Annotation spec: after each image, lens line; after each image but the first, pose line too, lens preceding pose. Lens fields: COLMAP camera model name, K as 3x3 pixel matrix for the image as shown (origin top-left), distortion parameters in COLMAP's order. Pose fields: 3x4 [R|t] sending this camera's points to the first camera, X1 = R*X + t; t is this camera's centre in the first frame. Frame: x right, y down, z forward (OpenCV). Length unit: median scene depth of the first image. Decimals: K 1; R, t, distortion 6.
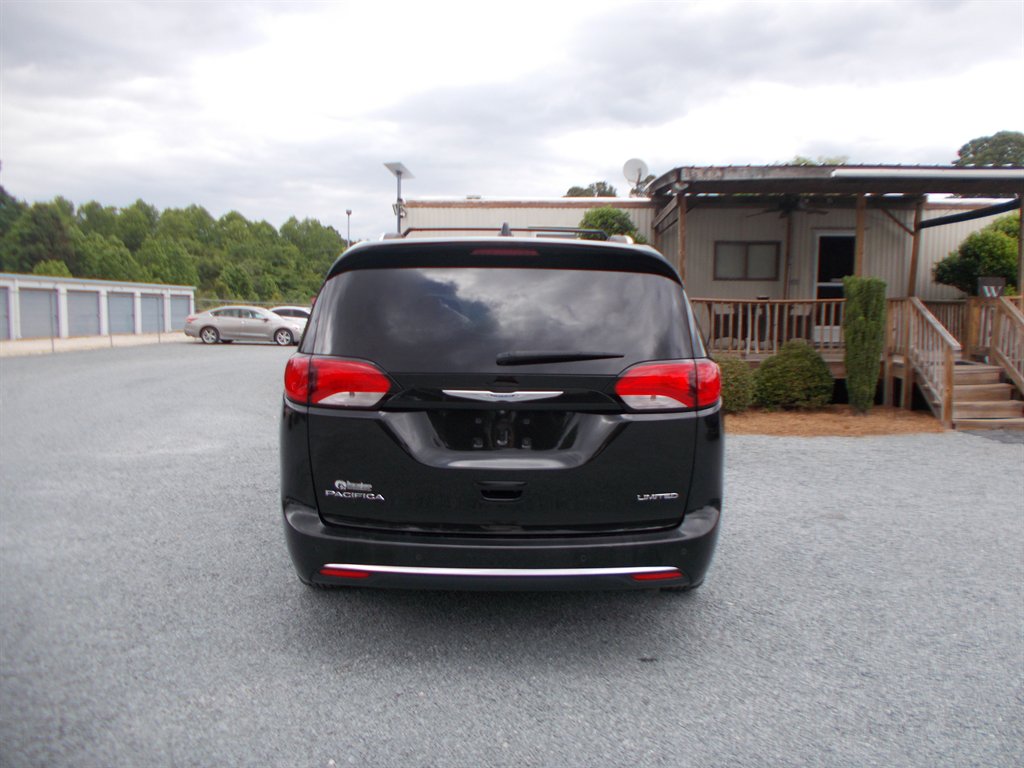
lens RADIAL K [[780.3, 0, 524.5], [0, 780.3, 384.2], [0, 0, 1]] dist [0.007347, -0.006127]
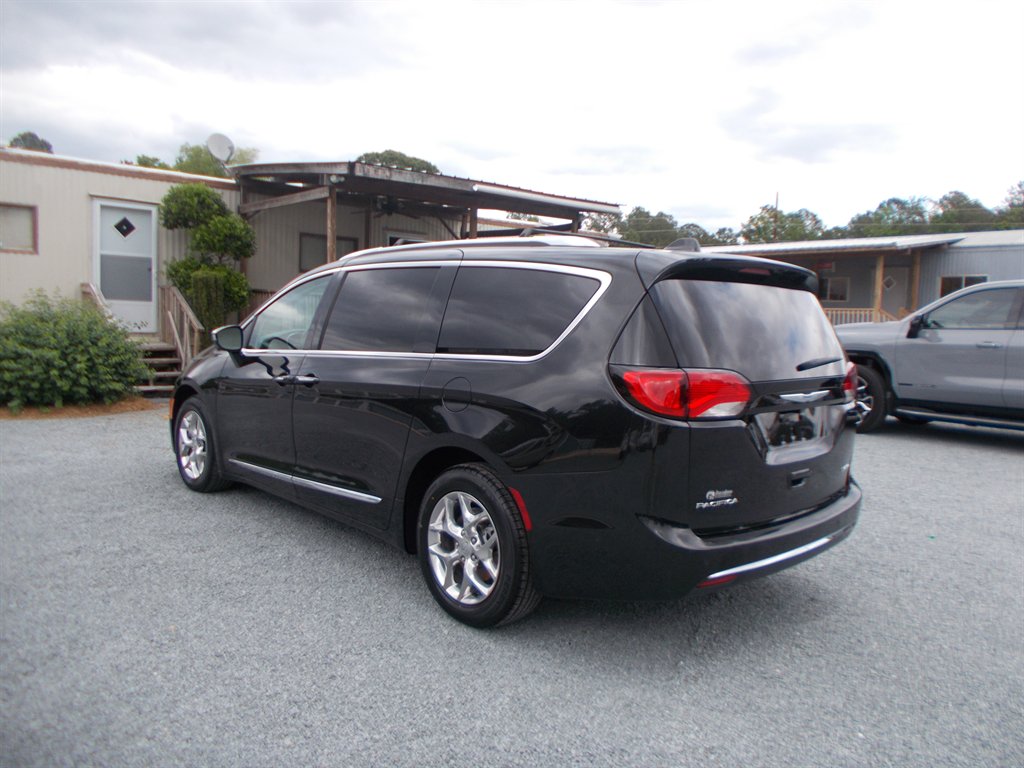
lens RADIAL K [[780.3, 0, 524.5], [0, 780.3, 384.2], [0, 0, 1]] dist [0.007347, -0.006127]
pose [[0.718390, -0.047537, 0.694014, -0.347470], [0.036865, 0.998862, 0.030258, -0.017186], [-0.694663, 0.003848, 0.719325, 0.137547]]
